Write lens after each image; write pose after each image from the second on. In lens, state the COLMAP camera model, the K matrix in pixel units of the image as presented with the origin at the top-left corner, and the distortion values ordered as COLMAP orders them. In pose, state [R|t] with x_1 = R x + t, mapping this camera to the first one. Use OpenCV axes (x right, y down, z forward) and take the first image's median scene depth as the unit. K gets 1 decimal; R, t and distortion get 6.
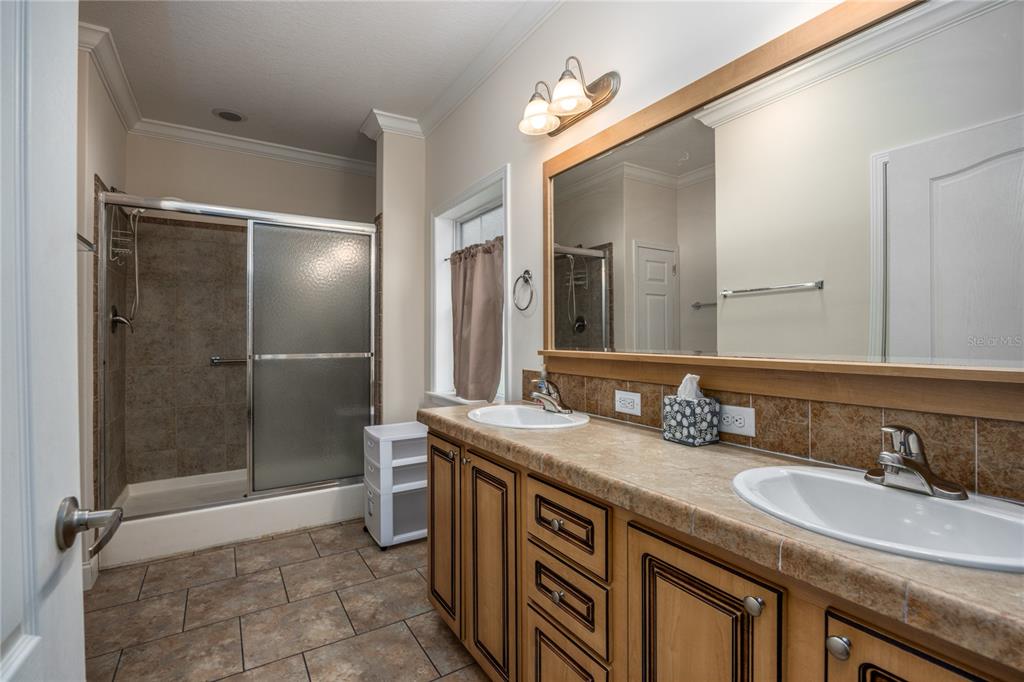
lens RADIAL K [[491.7, 0, 521.8], [0, 491.7, 337.7], [0, 0, 1]] dist [0.000459, -0.000118]
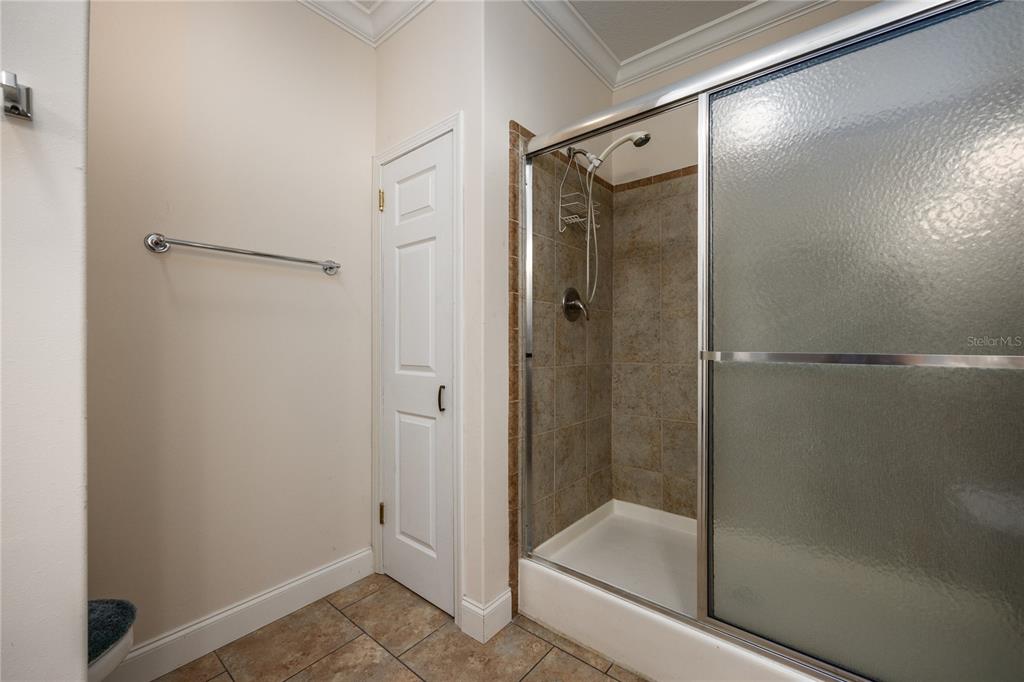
lens RADIAL K [[392.1, 0, 512.0], [0, 392.1, 341.0], [0, 0, 1]] dist [-0.001626, -0.000075]
pose [[0.289479, -0.002362, -0.957181, -0.191257], [-0.000123, 0.999997, -0.002505, 0.022851], [0.957184, 0.000843, 0.289478, 0.617451]]
